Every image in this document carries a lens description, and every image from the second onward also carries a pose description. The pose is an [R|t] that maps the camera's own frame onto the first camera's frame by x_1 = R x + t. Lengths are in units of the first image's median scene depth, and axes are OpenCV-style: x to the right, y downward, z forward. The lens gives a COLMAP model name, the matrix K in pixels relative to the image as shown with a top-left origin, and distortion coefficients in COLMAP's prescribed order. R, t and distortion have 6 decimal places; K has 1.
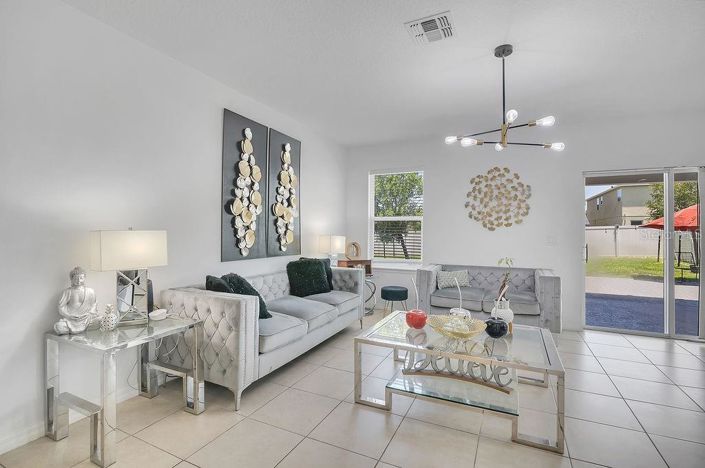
lens RADIAL K [[332.1, 0, 351.7], [0, 332.1, 228.0], [0, 0, 1]] dist [-0.010586, 0.000363]
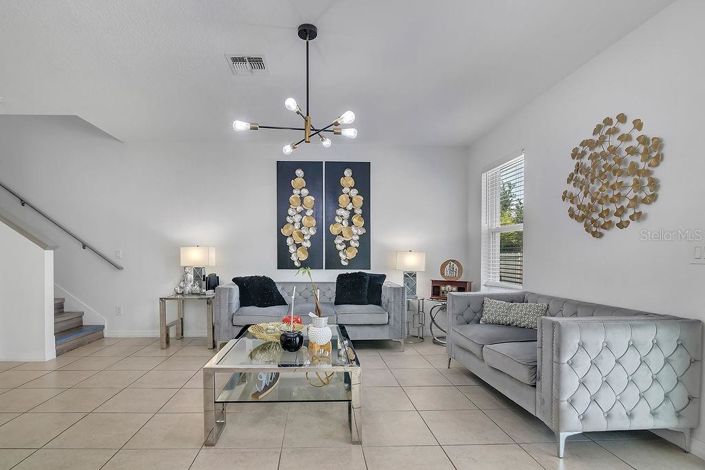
lens RADIAL K [[349.9, 0, 324.6], [0, 349.9, 260.1], [0, 0, 1]] dist [-0.015320, -0.001967]
pose [[0.459903, 0.004988, -0.887955, 0.791653], [0.012488, 0.999849, 0.012084, 0.036121], [0.887882, -0.016646, 0.459771, 0.368245]]
